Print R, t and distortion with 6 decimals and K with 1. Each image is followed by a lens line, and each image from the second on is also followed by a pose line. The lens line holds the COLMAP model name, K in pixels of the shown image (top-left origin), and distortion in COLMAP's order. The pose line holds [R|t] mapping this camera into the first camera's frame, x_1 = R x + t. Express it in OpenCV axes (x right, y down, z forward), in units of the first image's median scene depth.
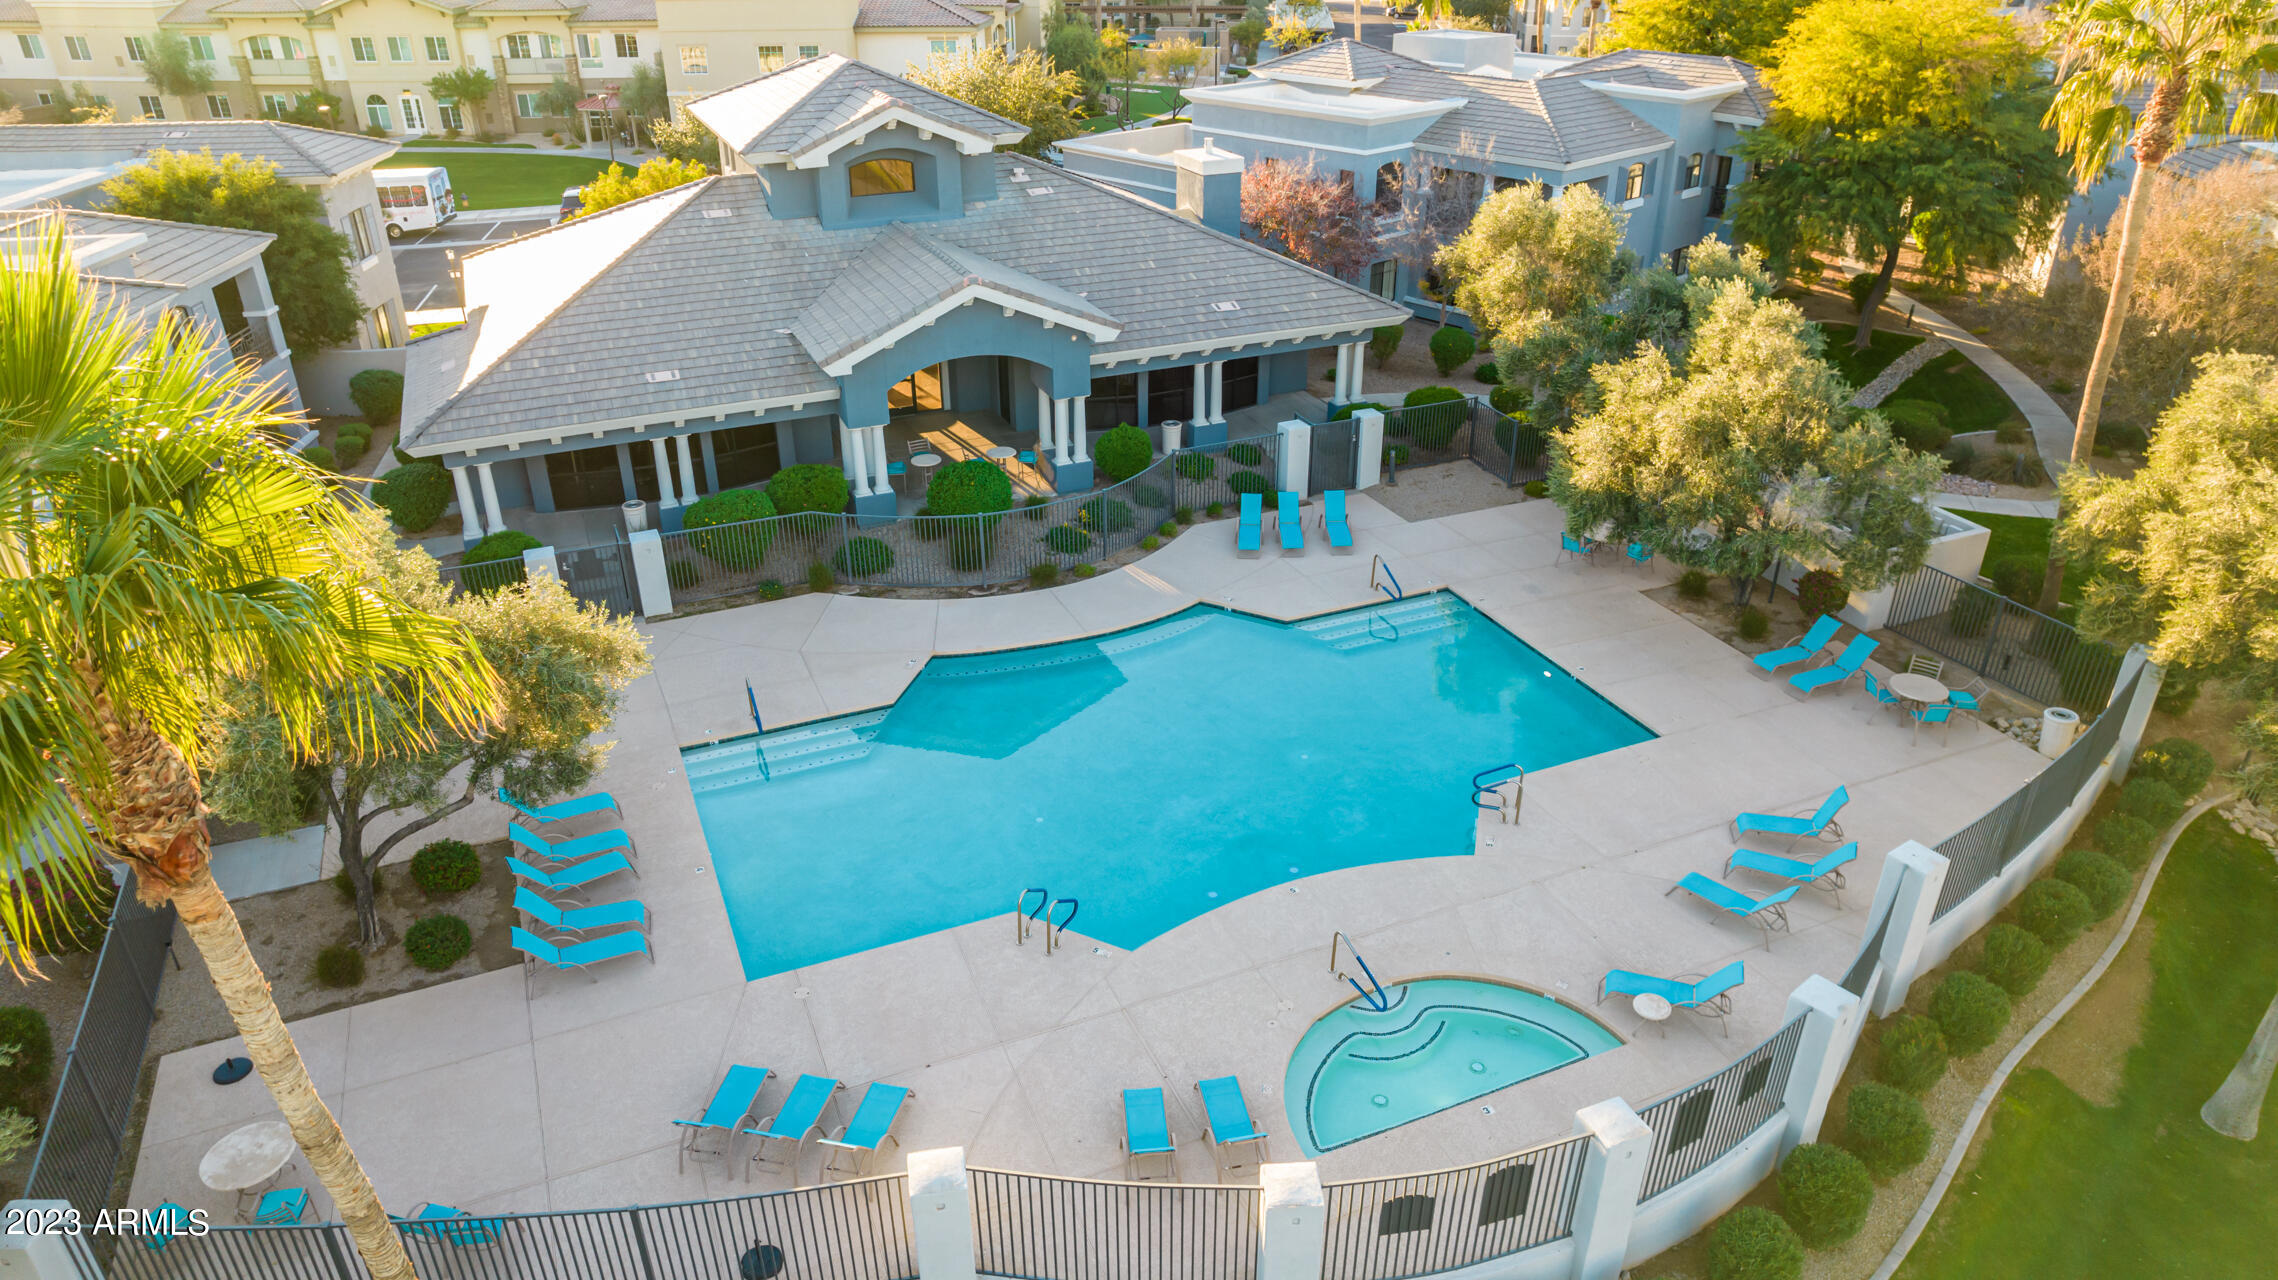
lens RADIAL K [[1462.2, 0, 1131.1], [0, 1462.2, 643.4], [0, 0, 1]] dist [-0.076388, 0.068739]
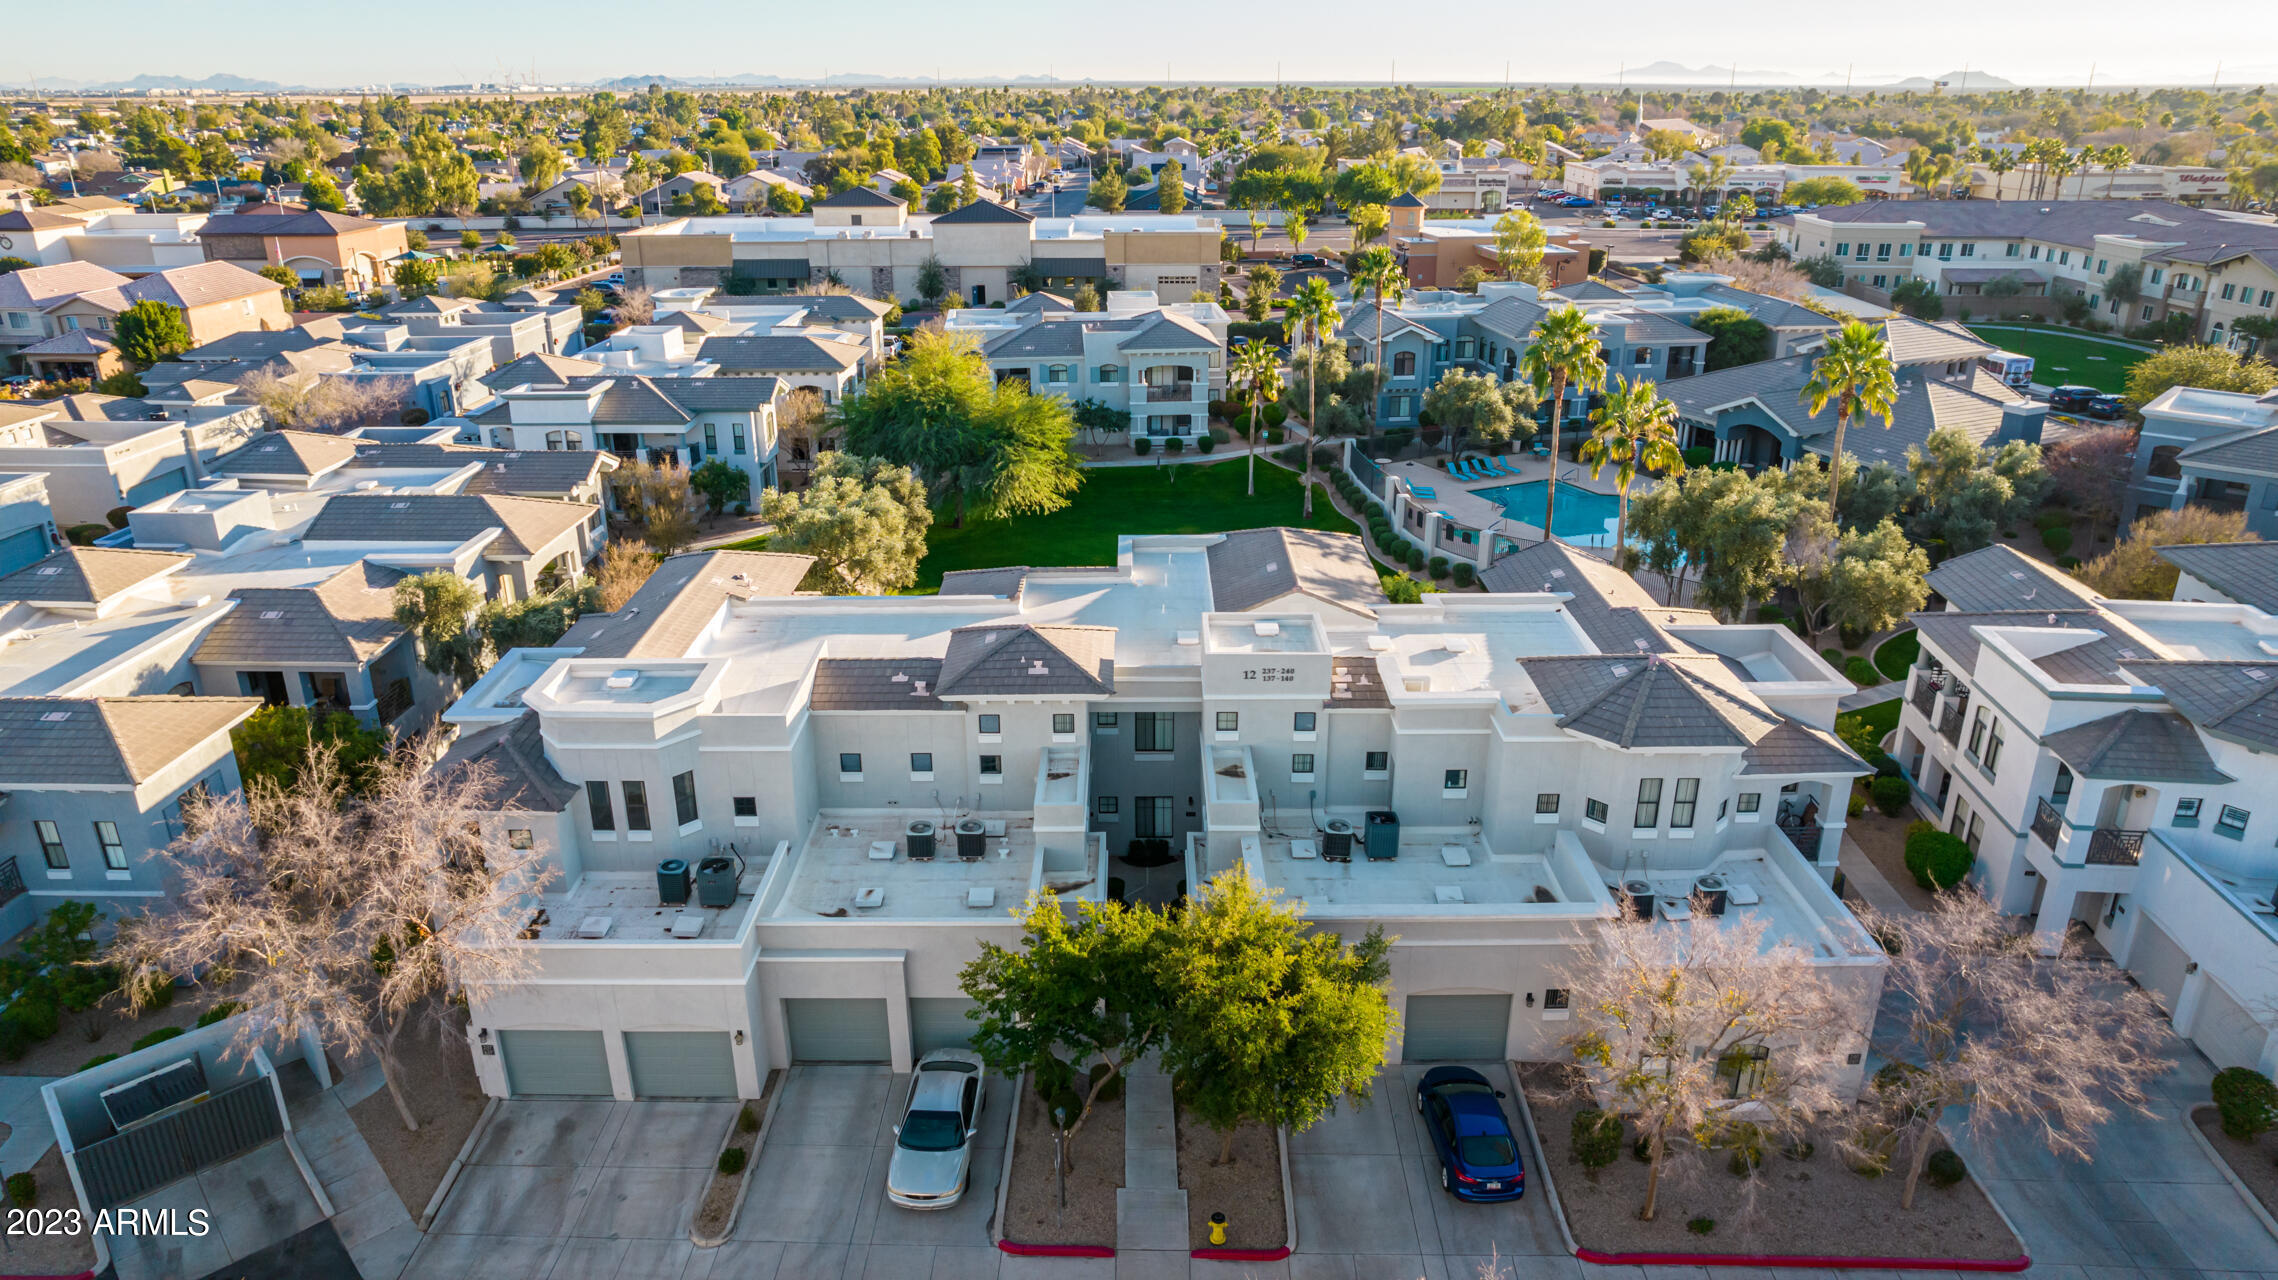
lens RADIAL K [[1459.5, 0, 1132.6], [0, 1459.5, 642.9], [0, 0, 1]] dist [-0.073276, 0.061467]
pose [[0.043885, 0.370368, -0.927848, 2.061224], [-0.460219, 0.831824, 0.310271, -0.144475], [0.886720, 0.413397, 0.206955, -0.293451]]
